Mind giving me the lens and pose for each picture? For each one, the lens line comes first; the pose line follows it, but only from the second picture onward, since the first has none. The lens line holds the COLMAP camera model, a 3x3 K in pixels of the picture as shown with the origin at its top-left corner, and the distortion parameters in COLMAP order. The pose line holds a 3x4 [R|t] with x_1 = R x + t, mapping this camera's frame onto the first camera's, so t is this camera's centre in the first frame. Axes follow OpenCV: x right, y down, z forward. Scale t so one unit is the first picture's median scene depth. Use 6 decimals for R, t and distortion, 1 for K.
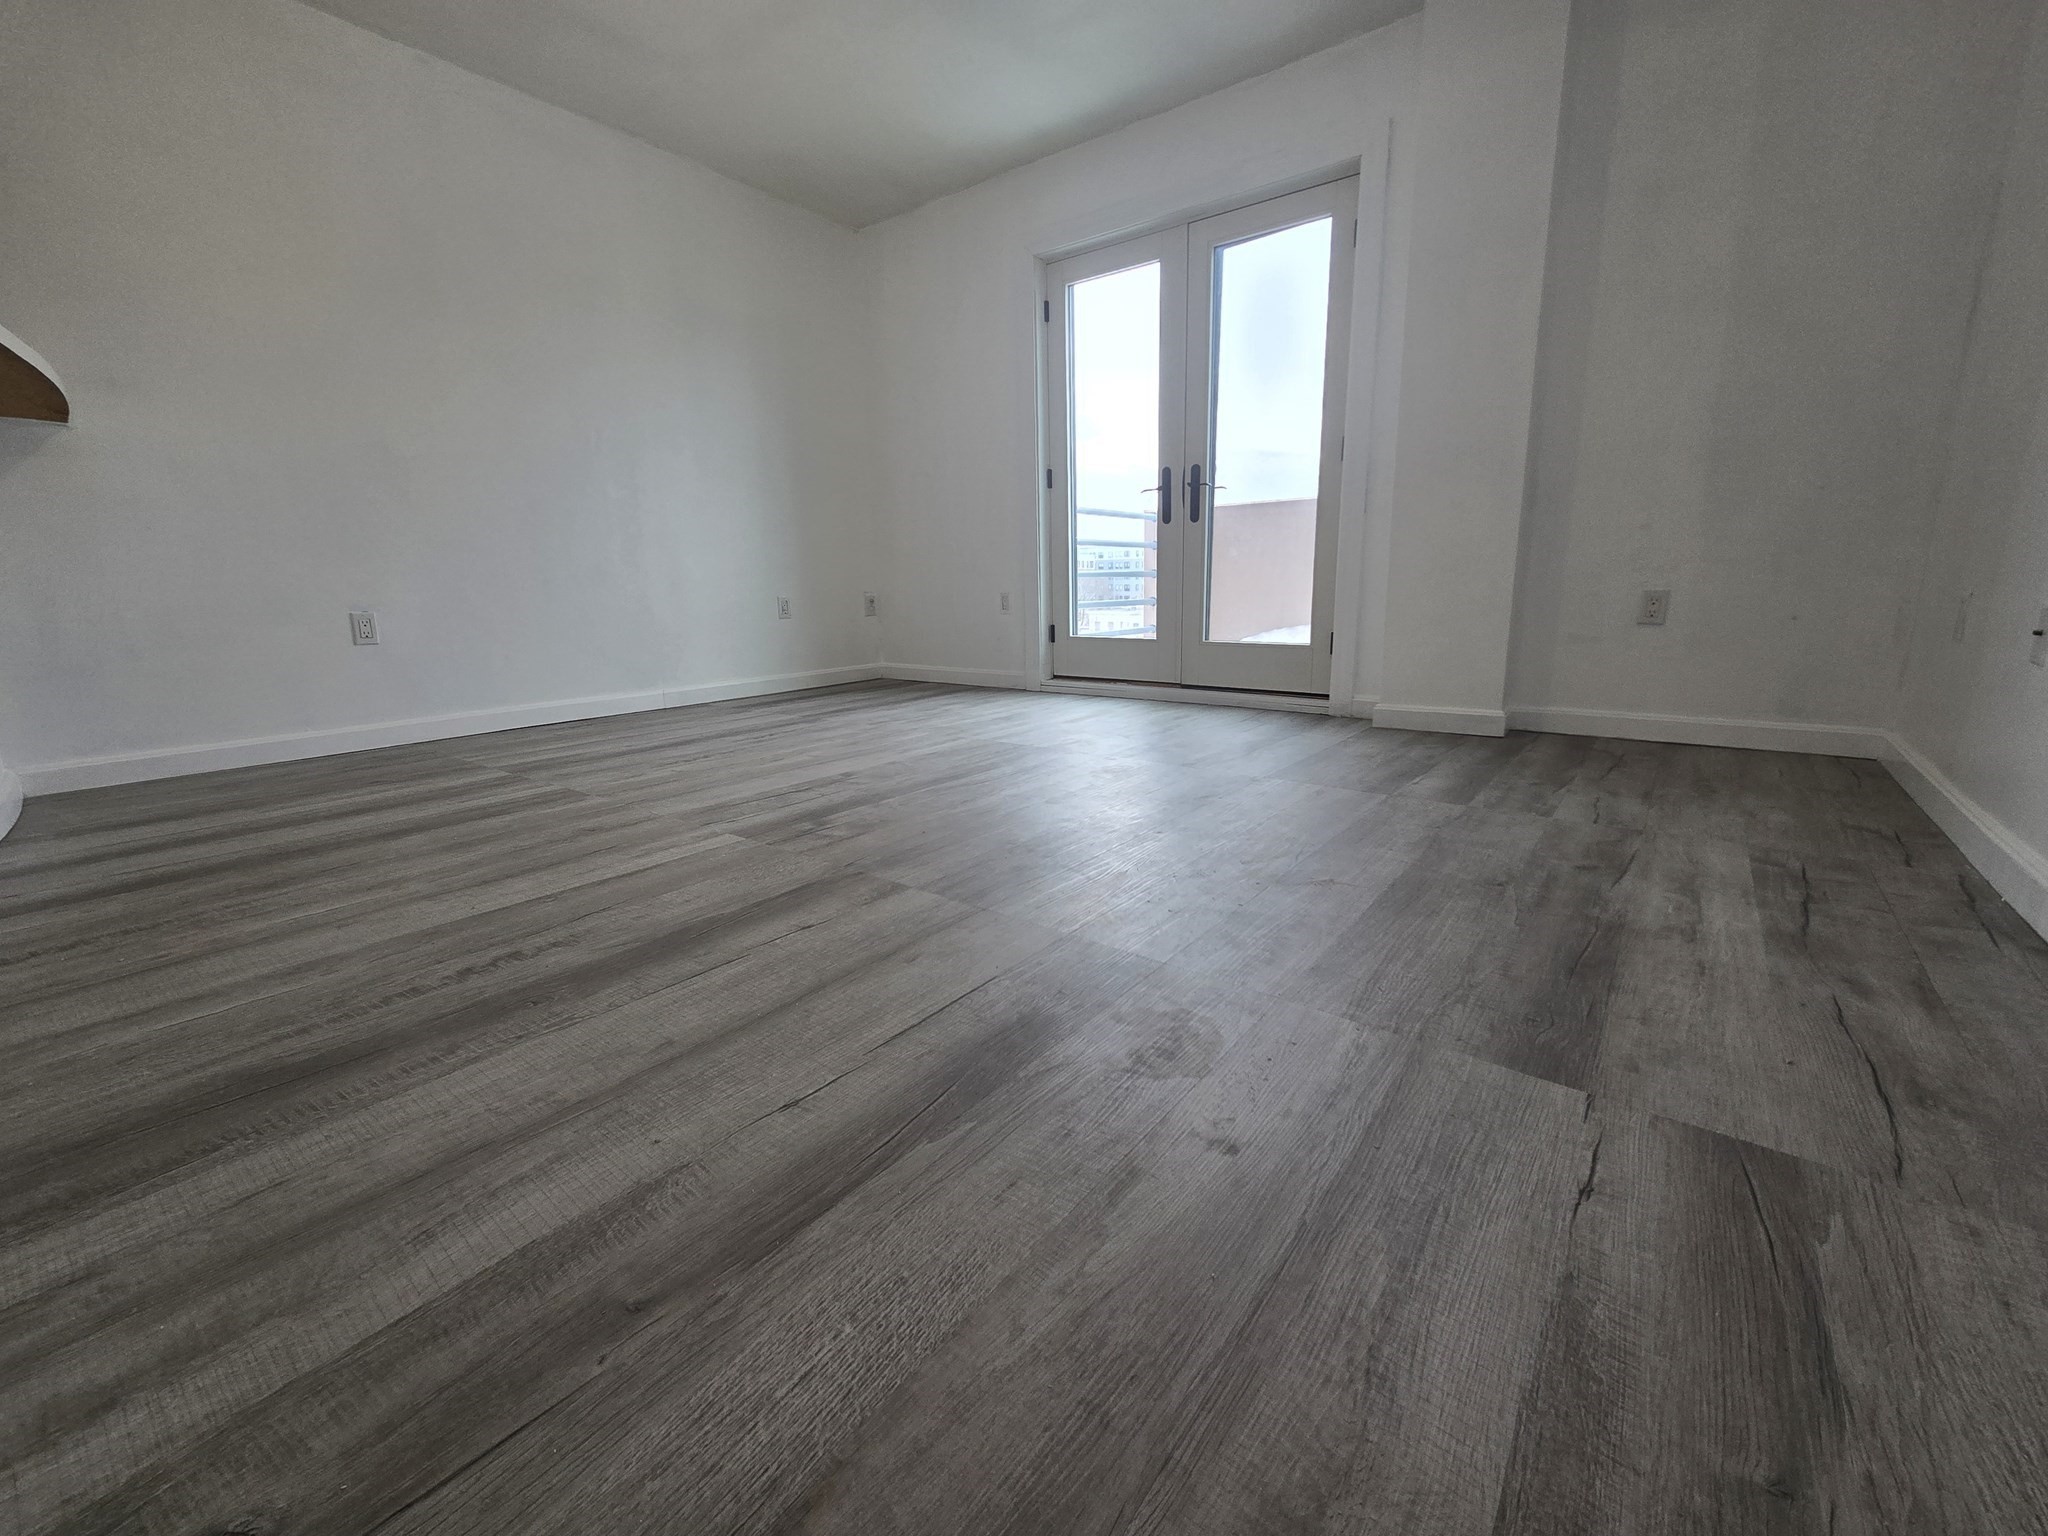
lens RADIAL K [[837.8, 0, 1032.2], [0, 837.8, 757.5], [0, 0, 1]] dist [0.001806, -0.000282]
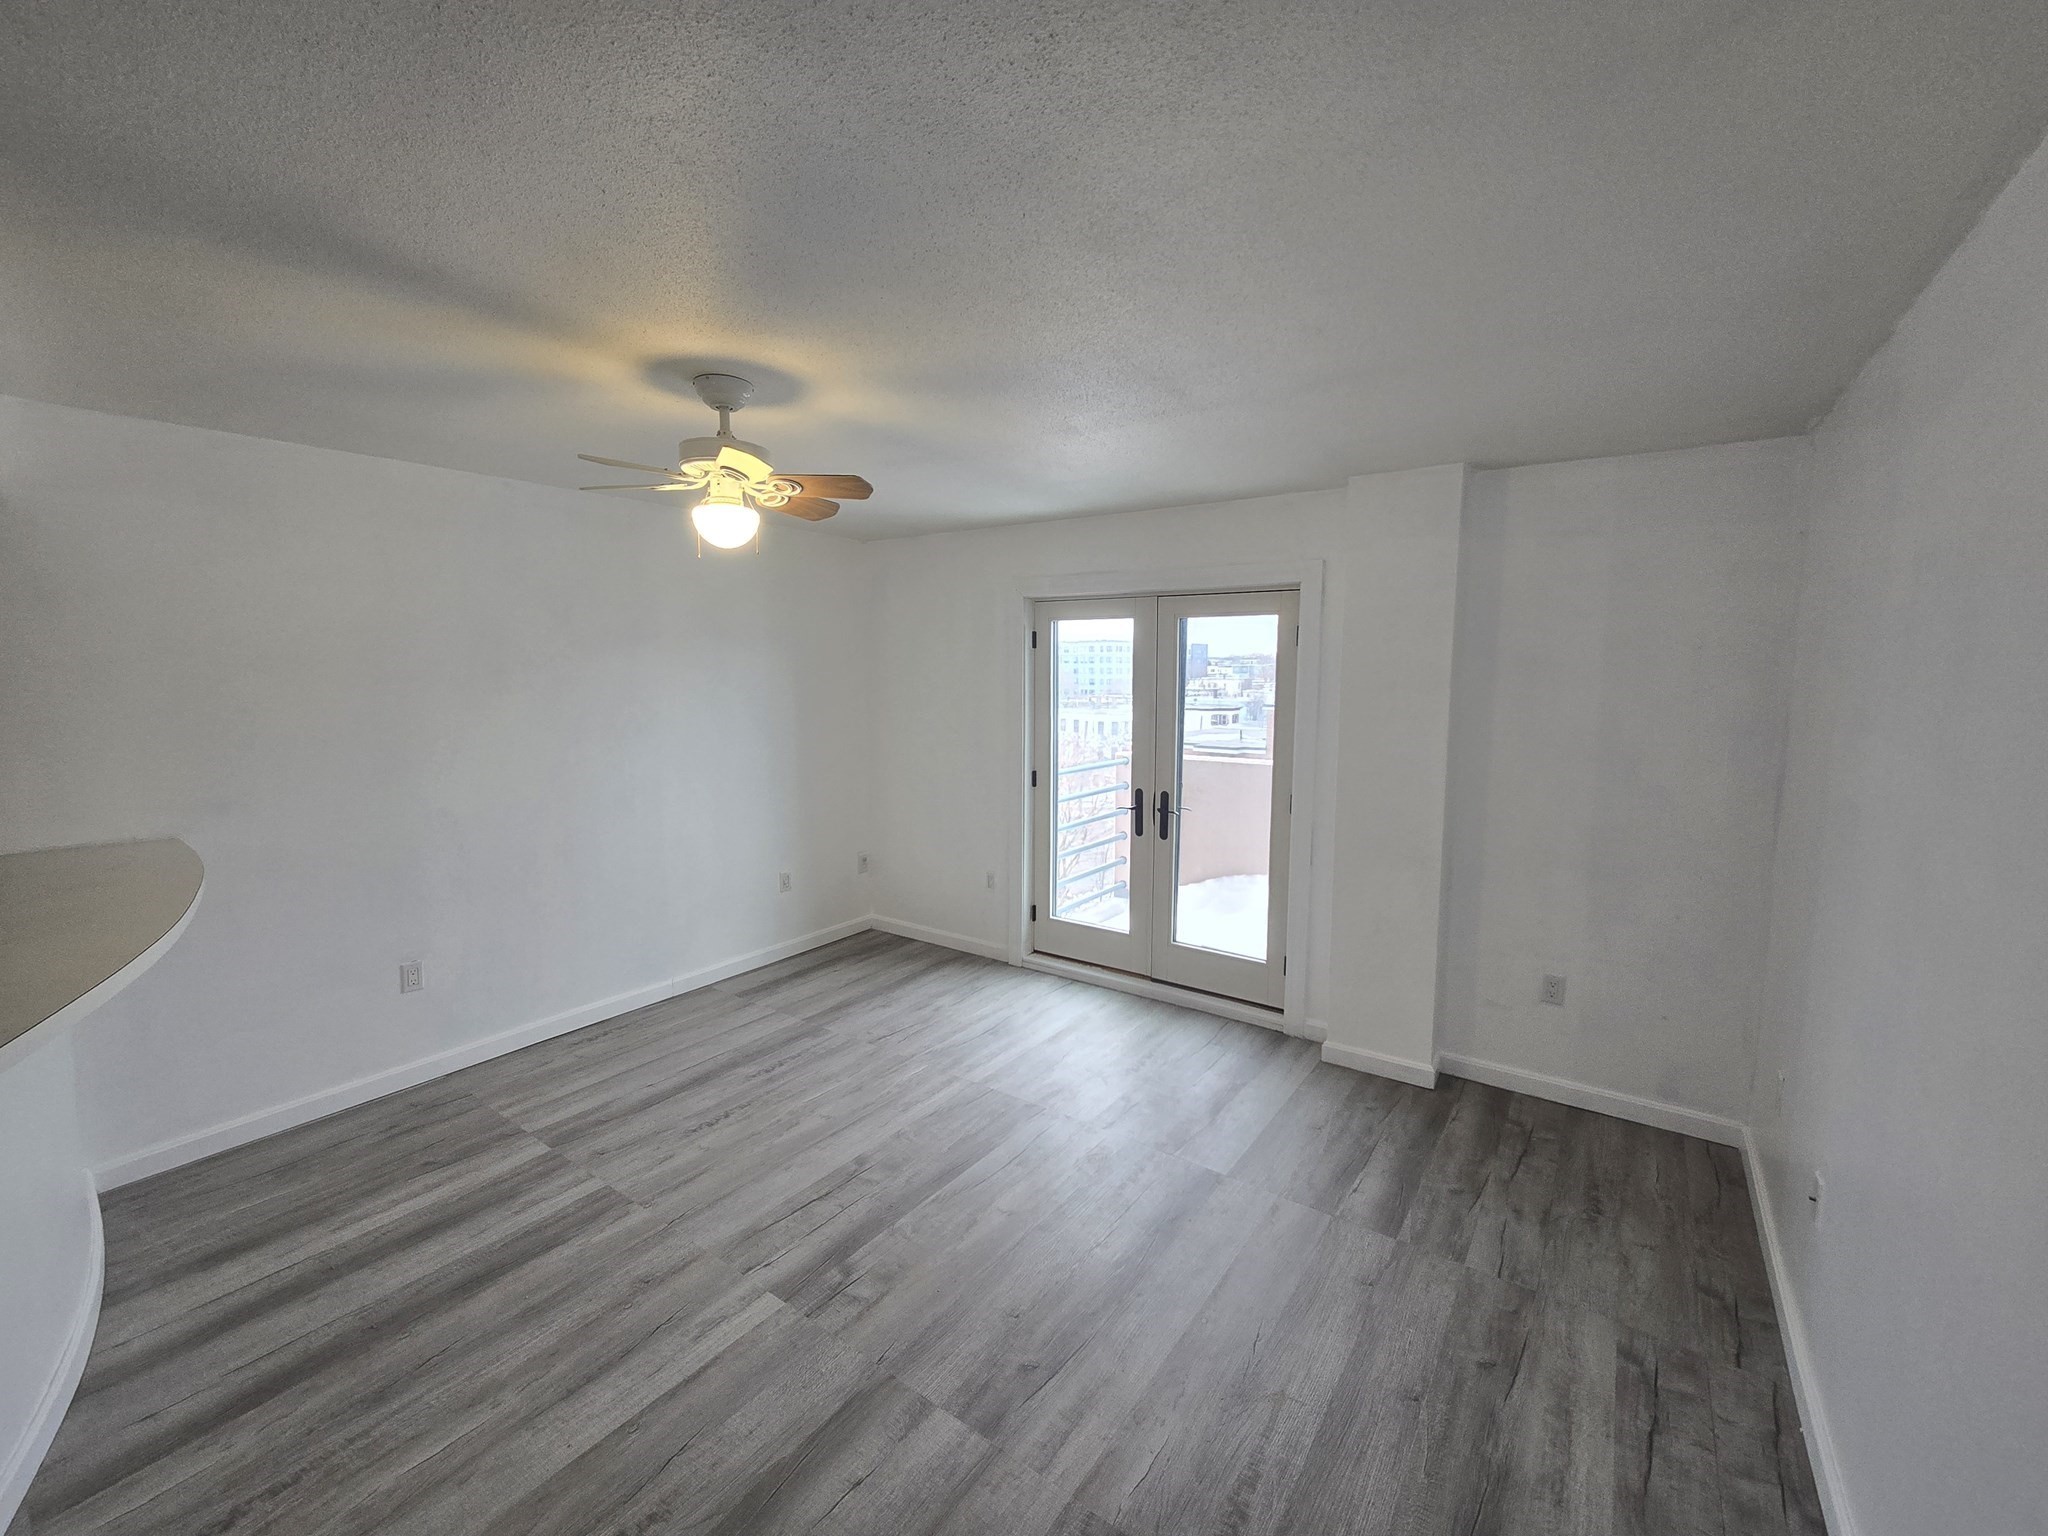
lens RADIAL K [[845.6, 0, 1033.3], [0, 845.6, 749.0], [0, 0, 1]] dist [-0.002065, 0.003087]
pose [[0.998811, 0.022127, 0.043434, -0.041245], [-0.016917, 0.993006, -0.116846, -0.330270], [-0.045716, 0.115973, 0.992200, -0.164770]]
